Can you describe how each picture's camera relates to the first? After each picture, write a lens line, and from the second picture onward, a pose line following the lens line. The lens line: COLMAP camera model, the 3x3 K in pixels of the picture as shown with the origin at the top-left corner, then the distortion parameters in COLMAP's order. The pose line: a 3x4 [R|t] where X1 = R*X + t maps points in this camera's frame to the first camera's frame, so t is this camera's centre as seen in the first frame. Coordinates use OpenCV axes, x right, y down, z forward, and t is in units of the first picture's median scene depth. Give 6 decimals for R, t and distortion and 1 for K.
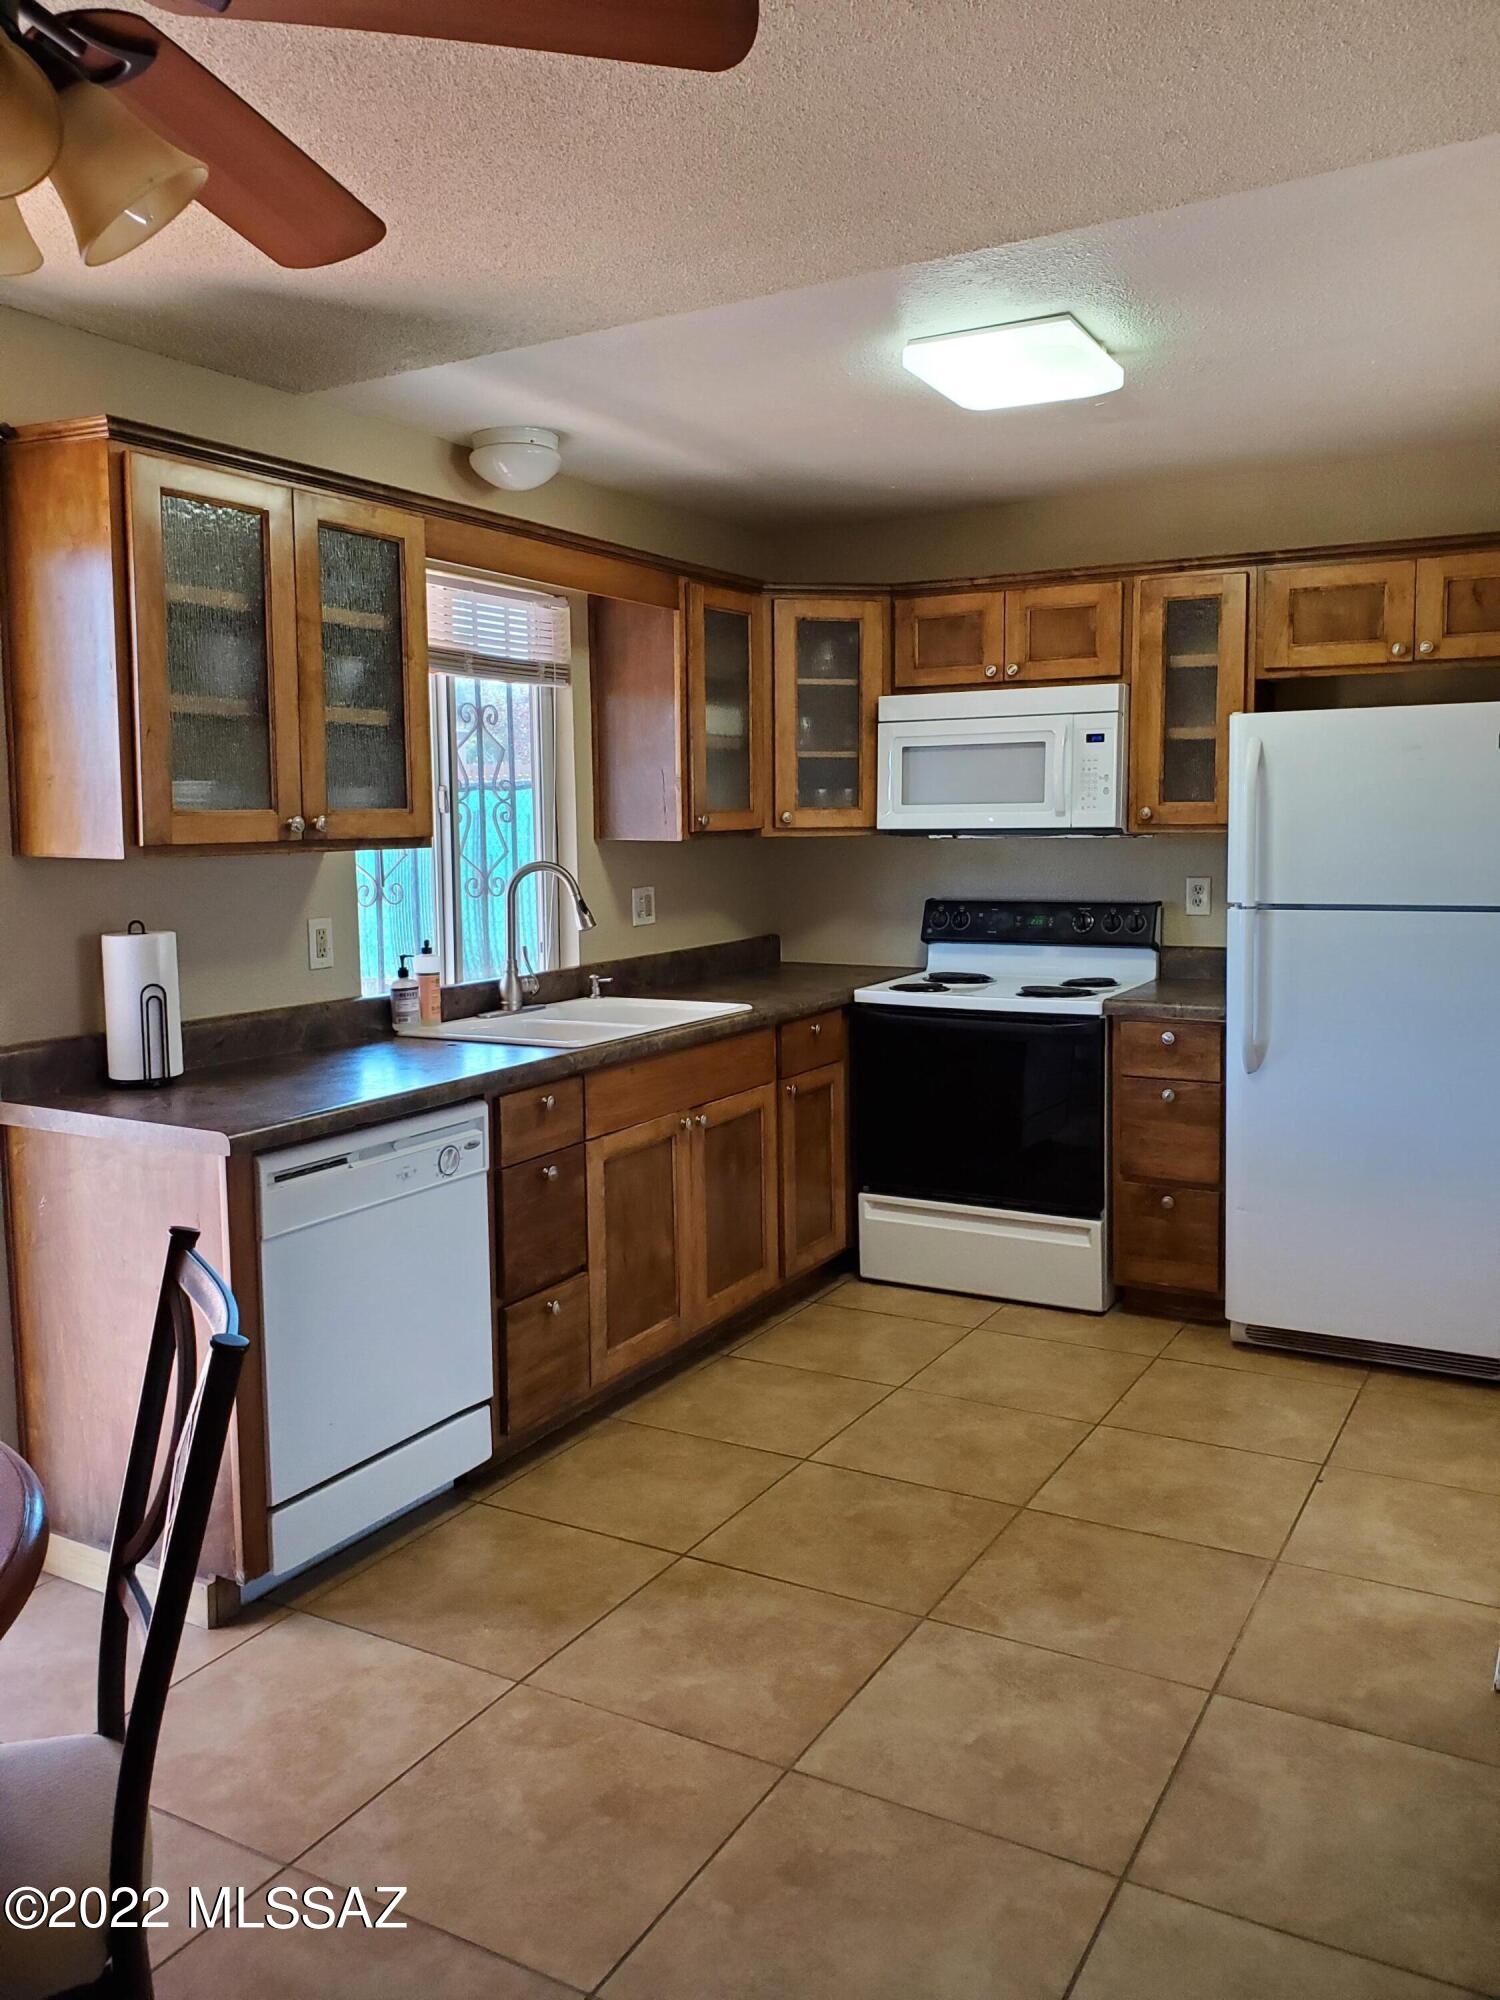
lens RADIAL K [[1550.7, 0, 745.5], [0, 1550.7, 965.6], [0, 0, 1]] dist [0.138168, -0.279155]
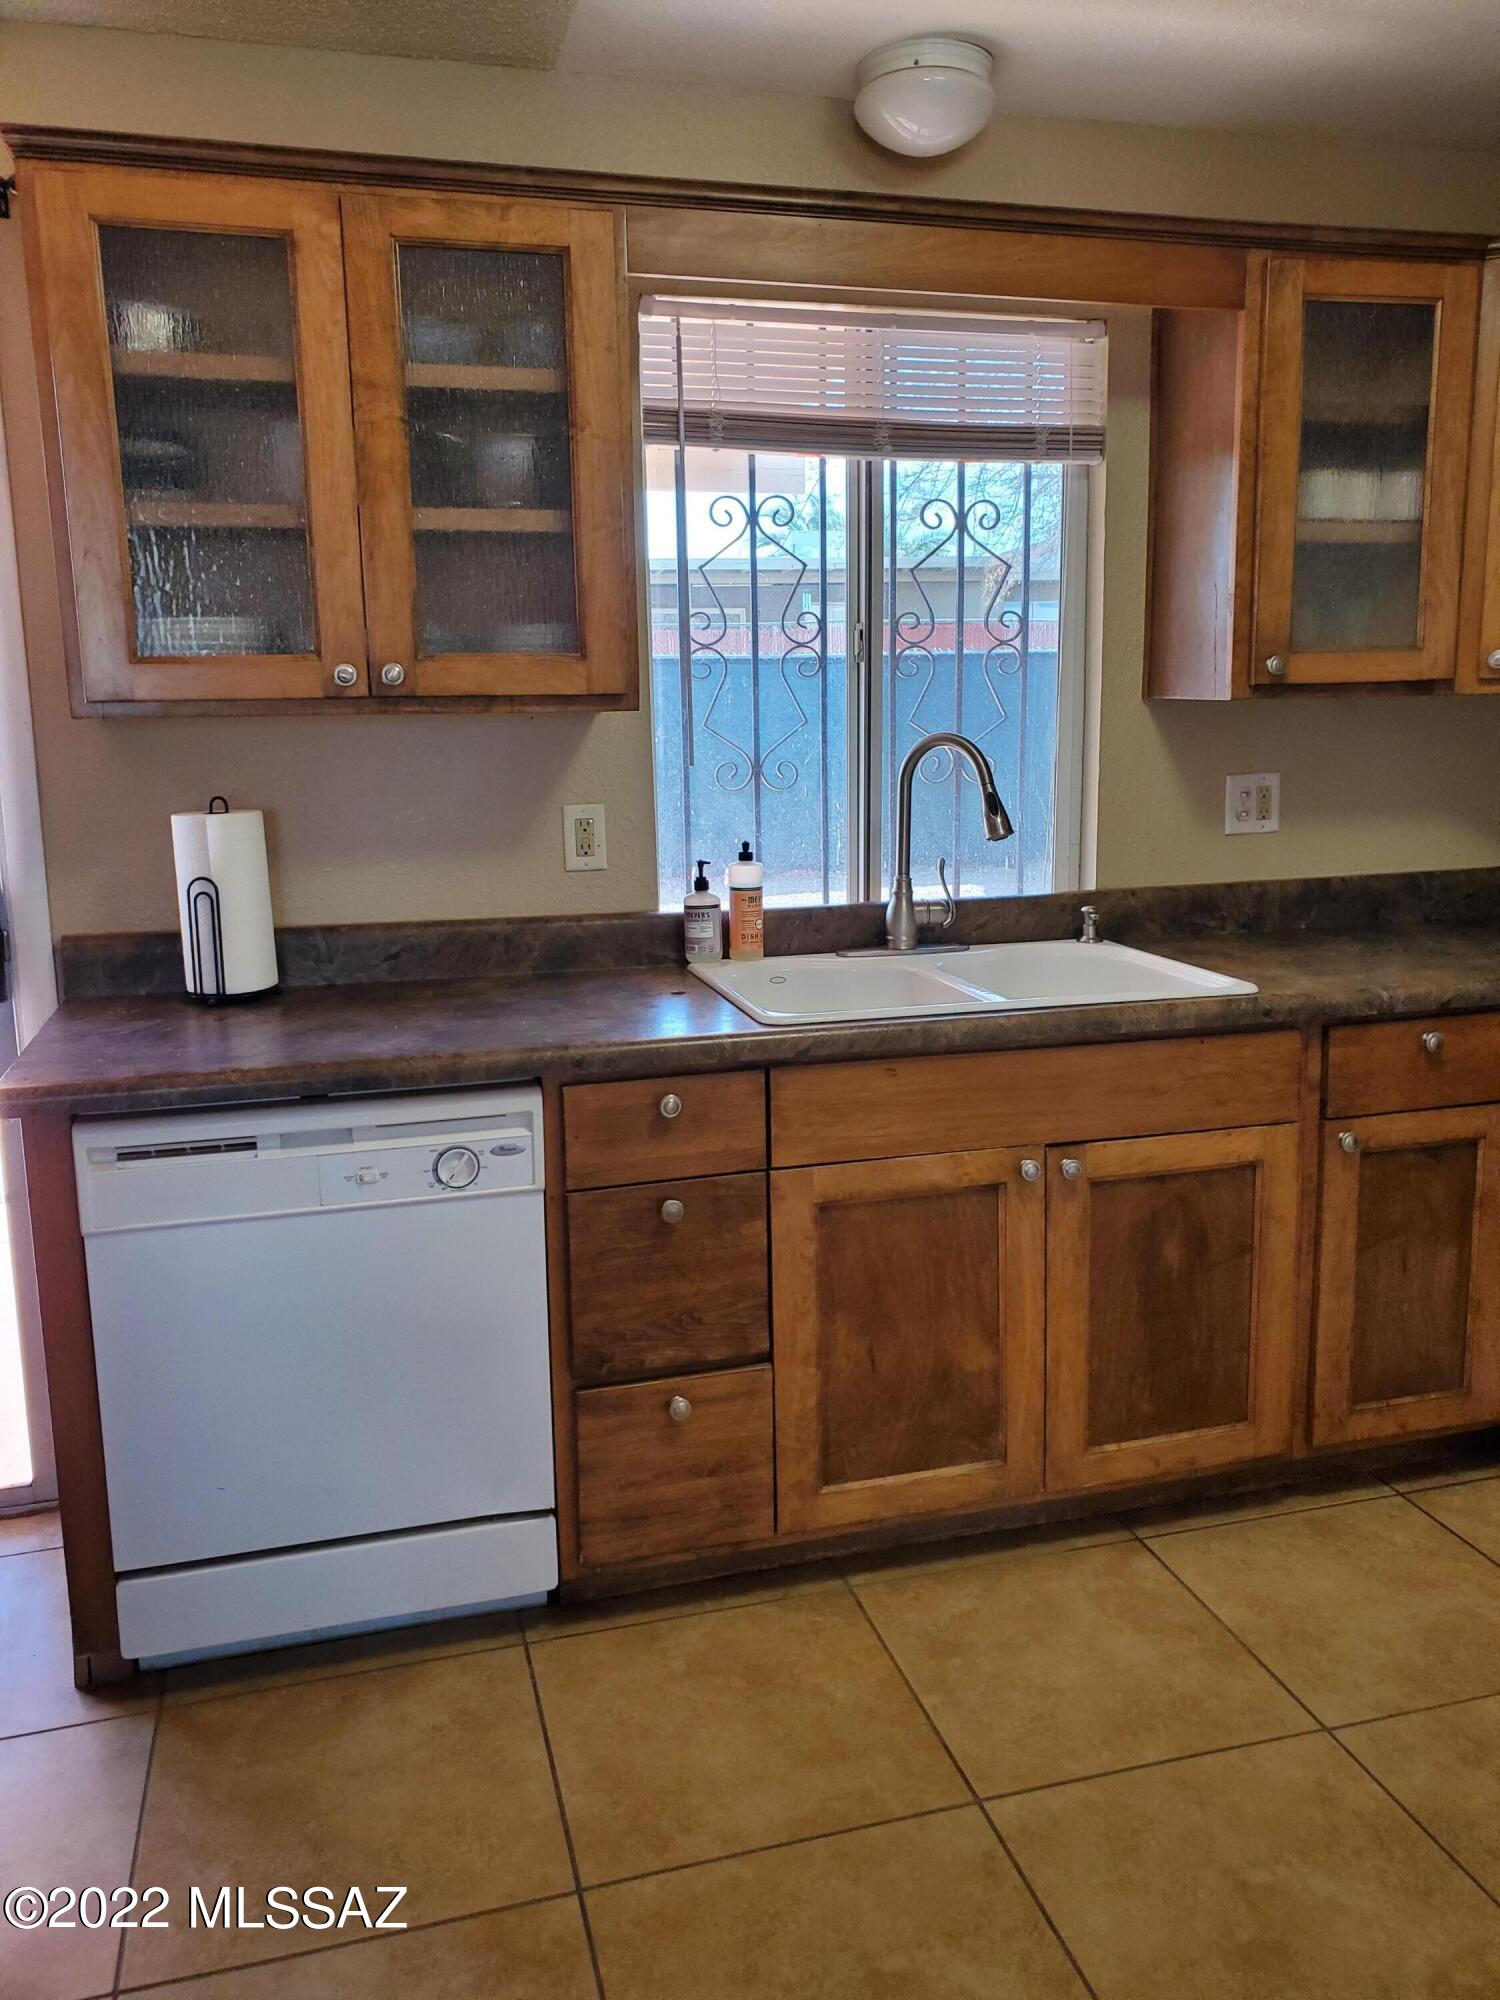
lens RADIAL K [[1565.3, 0, 738.7], [0, 1565.3, 969.0], [0, 0, 1]] dist [0.009246, 0.012788]
pose [[0.716598, 0.120592, -0.686982, 0.259832], [-0.060706, 0.991986, 0.110810, -0.032886], [0.694839, -0.037703, 0.718176, 0.426863]]
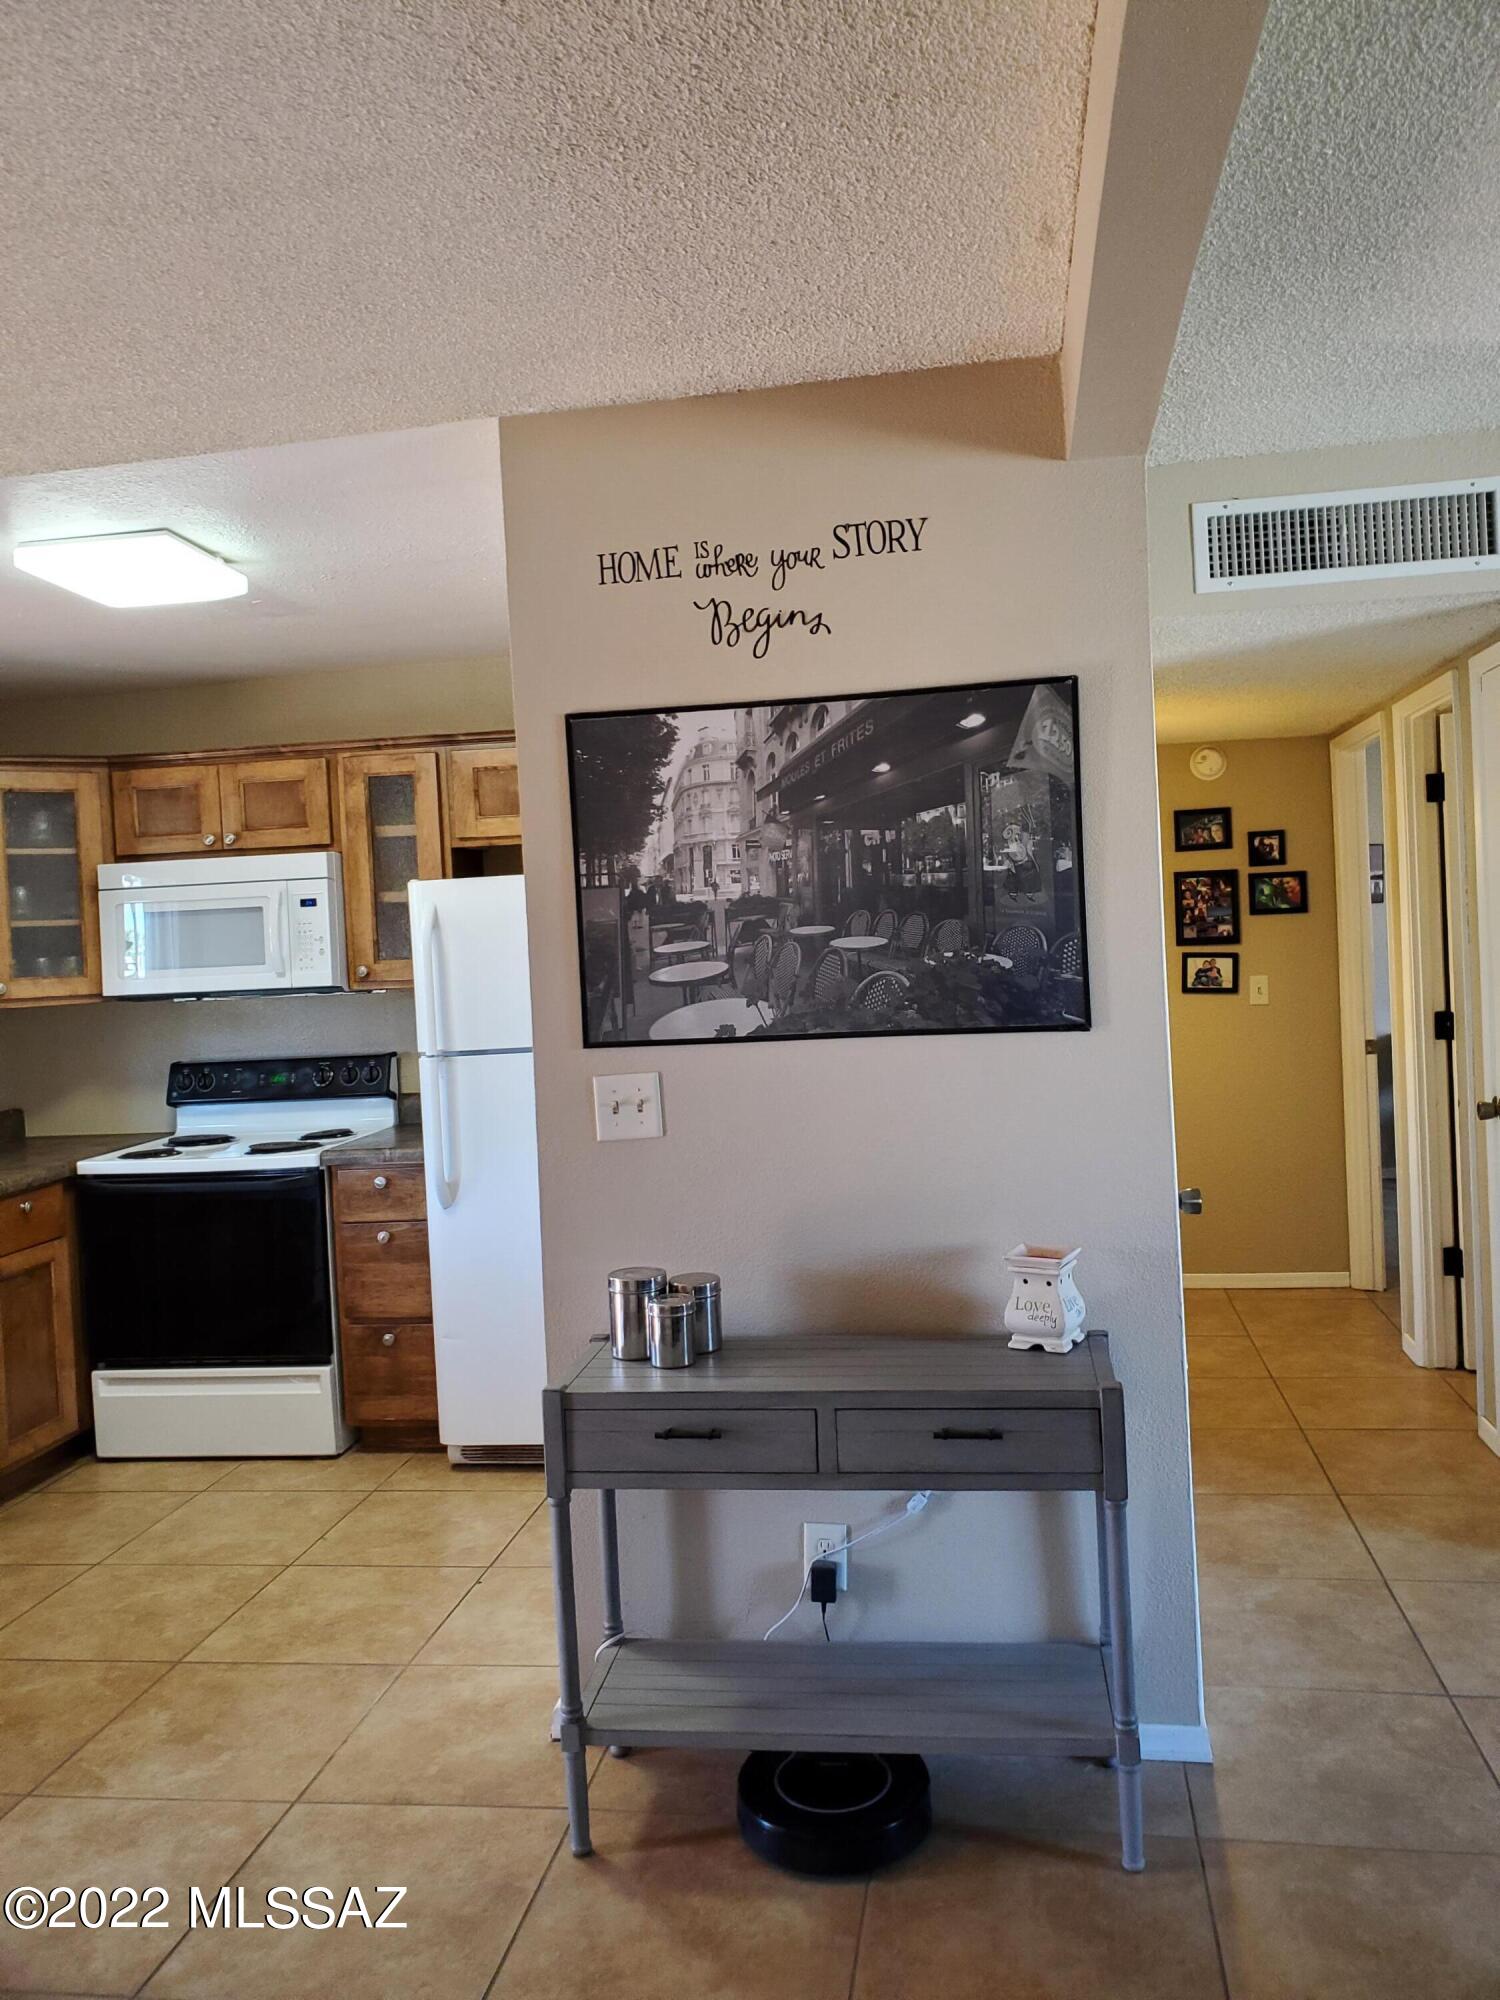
lens RADIAL K [[1565.3, 0, 738.7], [0, 1565.3, 969.0], [0, 0, 1]] dist [0.009246, 0.012788]
pose [[0.937961, -0.040881, 0.344322, 0.135210], [0.072064, 0.994326, -0.078252, 0.002793], [-0.339169, 0.098210, 0.935585, -0.087204]]
